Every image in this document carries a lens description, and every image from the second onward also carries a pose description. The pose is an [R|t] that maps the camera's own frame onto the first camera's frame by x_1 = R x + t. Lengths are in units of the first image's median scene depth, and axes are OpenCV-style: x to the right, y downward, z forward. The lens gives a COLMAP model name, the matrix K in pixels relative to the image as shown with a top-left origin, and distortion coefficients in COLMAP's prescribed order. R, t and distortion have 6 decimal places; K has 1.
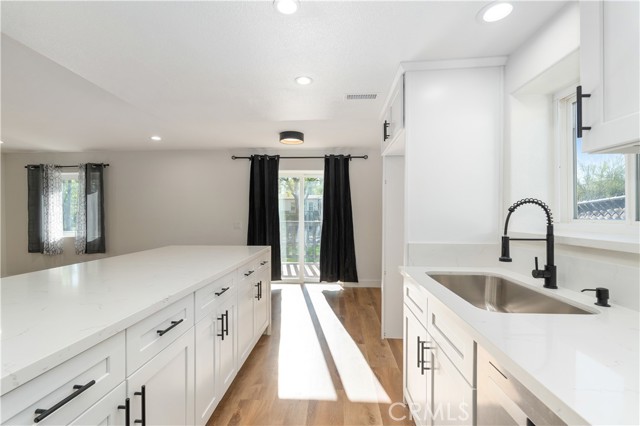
lens RADIAL K [[282.6, 0, 319.5], [0, 282.6, 215.5], [0, 0, 1]] dist [-0.010447, 0.000338]
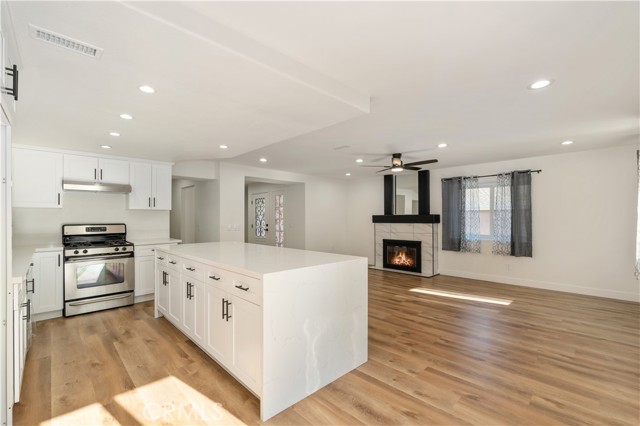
lens RADIAL K [[282.6, 0, 319.5], [0, 282.6, 215.5], [0, 0, 1]] dist [-0.010447, 0.000338]
pose [[-0.674889, -0.008010, -0.737876, 0.122066], [-0.002428, 0.999960, -0.008635, -0.006944], [0.737915, -0.004036, -0.674882, 0.942746]]
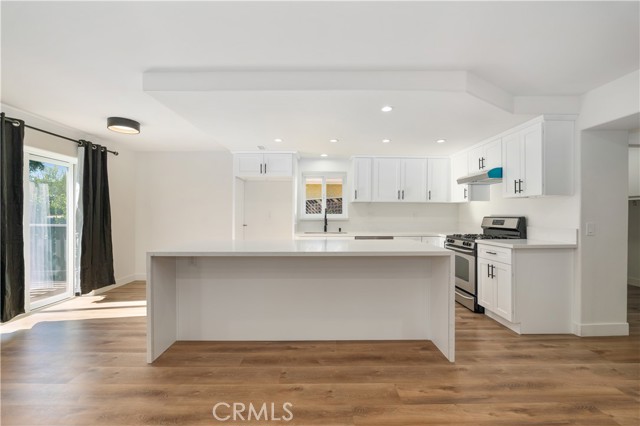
lens RADIAL K [[282.6, 0, 319.5], [0, 282.6, 215.5], [0, 0, 1]] dist [-0.010447, 0.000338]
pose [[-0.069976, -0.010401, 0.997494, -0.848956], [0.006181, 0.999922, 0.010860, -0.001369], [-0.997530, 0.006925, -0.069906, 0.377471]]
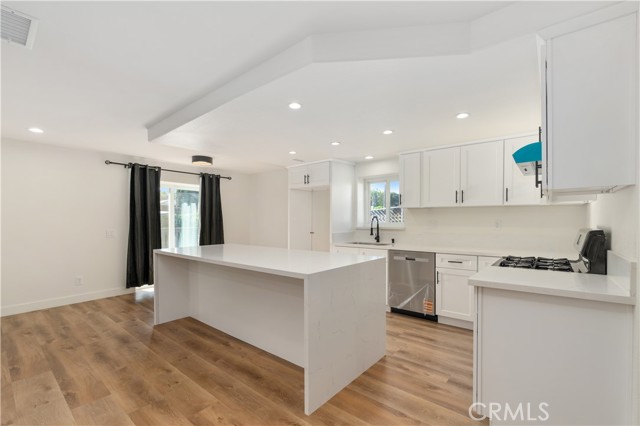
lens RADIAL K [[286.8, 0, 319.3], [0, 286.8, 219.8], [0, 0, 1]] dist [-0.002463, -0.000112]
pose [[0.595184, -0.004169, 0.803579, -0.678264], [0.009415, 0.999954, -0.001785, -0.004320], [-0.803534, 0.008628, 0.595196, -0.144339]]
